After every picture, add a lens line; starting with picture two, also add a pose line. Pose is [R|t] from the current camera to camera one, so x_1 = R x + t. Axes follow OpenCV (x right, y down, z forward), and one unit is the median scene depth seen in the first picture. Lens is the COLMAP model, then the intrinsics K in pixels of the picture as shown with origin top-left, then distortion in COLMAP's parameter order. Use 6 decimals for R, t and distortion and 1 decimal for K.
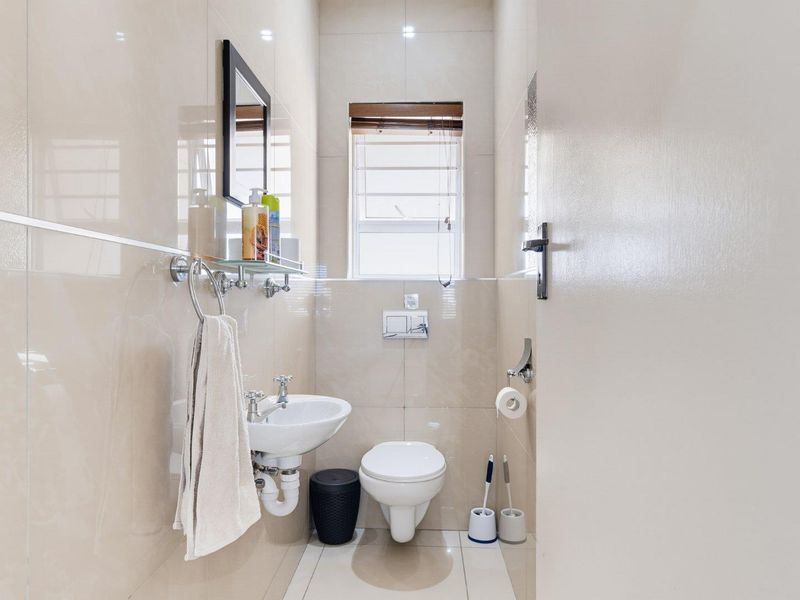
lens RADIAL K [[557.0, 0, 400.0], [0, 557.0, 300.0], [0, 0, 1]] dist [-0.026489, 0.001255]
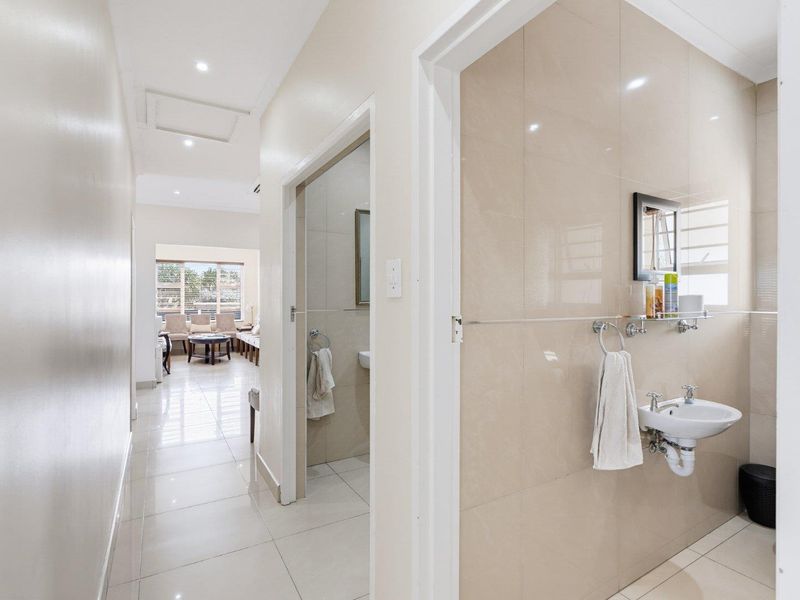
lens RADIAL K [[404.3, 0, 400.0], [0, 404.3, 300.0], [0, 0, 1]] dist [0.003353, 0.000880]
pose [[0.546528, 0.003630, -0.837433, 0.309742], [0.000565, 0.999989, 0.004704, -0.112936], [0.837441, -0.003044, 0.546520, -0.289636]]
